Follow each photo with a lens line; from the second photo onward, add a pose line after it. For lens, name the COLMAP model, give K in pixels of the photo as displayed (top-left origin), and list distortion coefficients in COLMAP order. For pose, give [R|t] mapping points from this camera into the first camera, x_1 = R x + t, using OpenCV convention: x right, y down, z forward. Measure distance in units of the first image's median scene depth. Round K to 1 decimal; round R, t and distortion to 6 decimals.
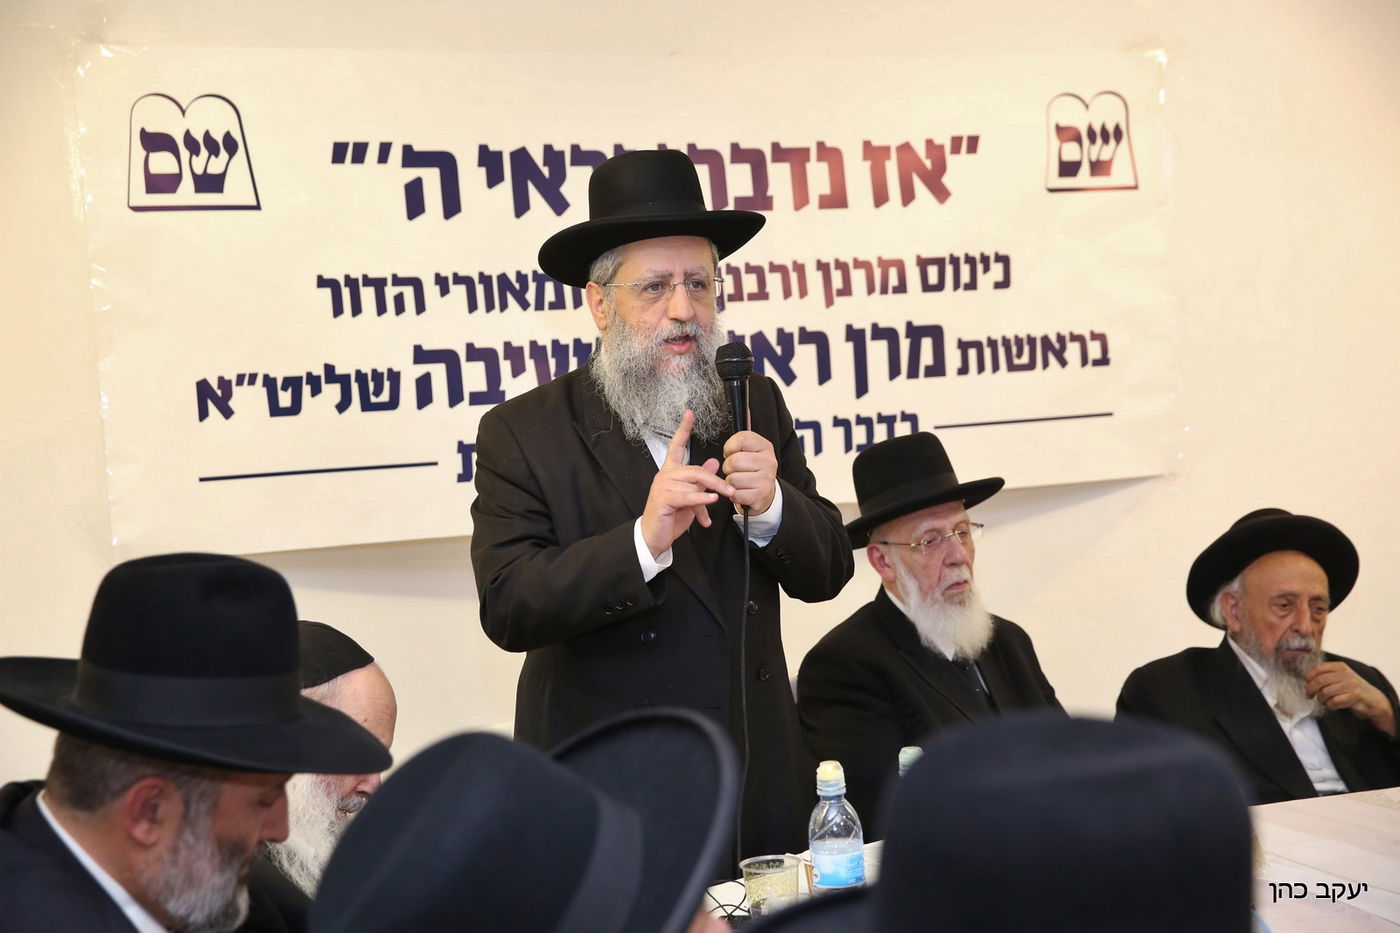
lens RADIAL K [[2139.9, 0, 700.0], [0, 2139.9, 466.5], [0, 0, 1]] dist [0.133773, 0.091045]
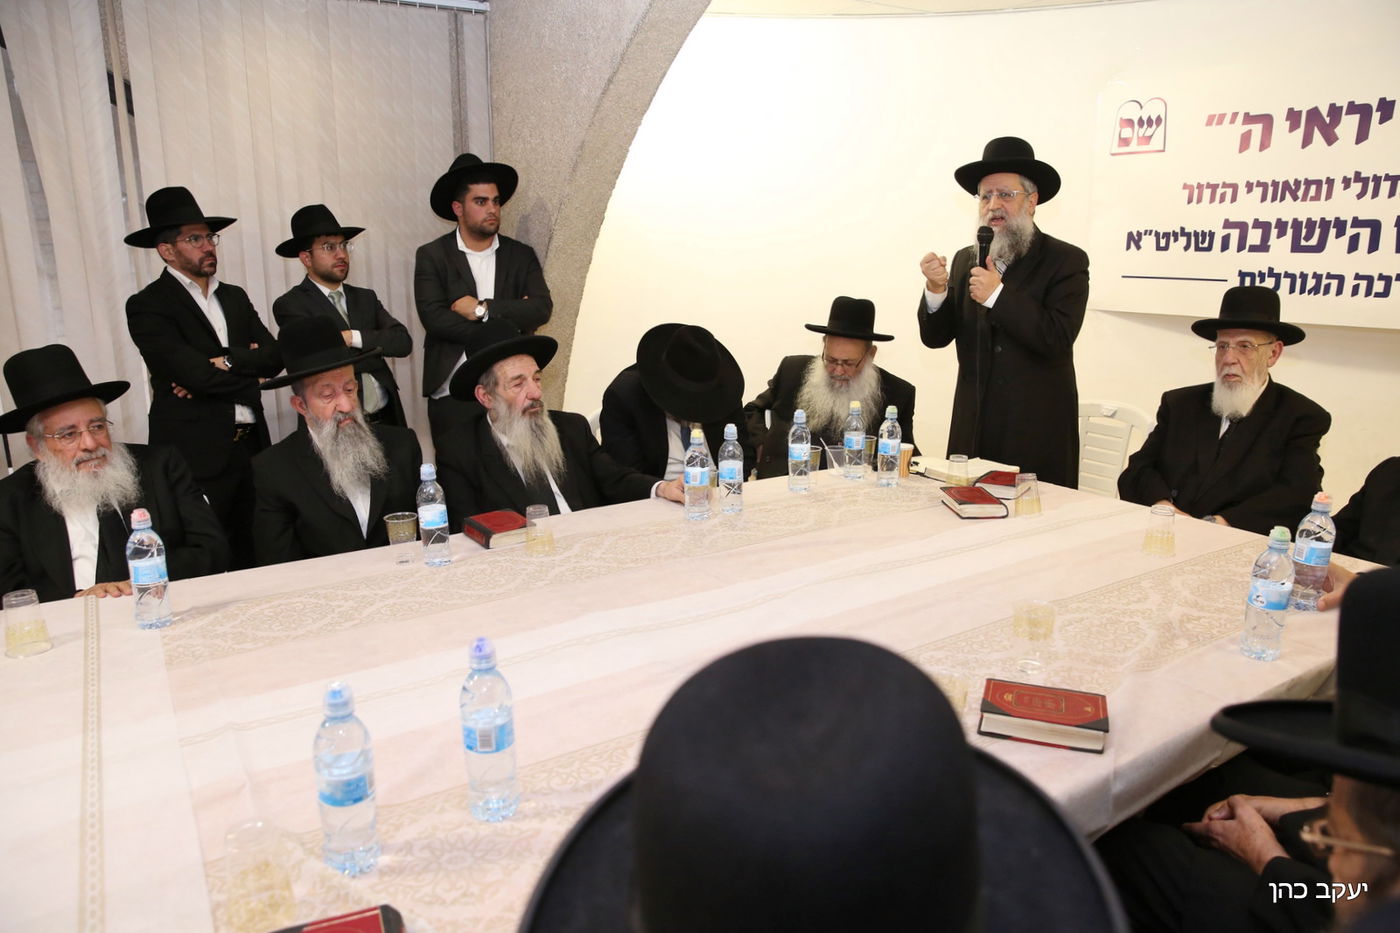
lens RADIAL K [[977.2, 0, 700.0], [0, 977.2, 466.5], [0, 0, 1]] dist [-0.090018, 0.074815]
pose [[0.201950, 0.276977, -0.939415, 0.660305], [-0.040475, 0.960718, 0.274557, -0.059486], [0.978559, -0.017424, 0.205228, 0.342449]]
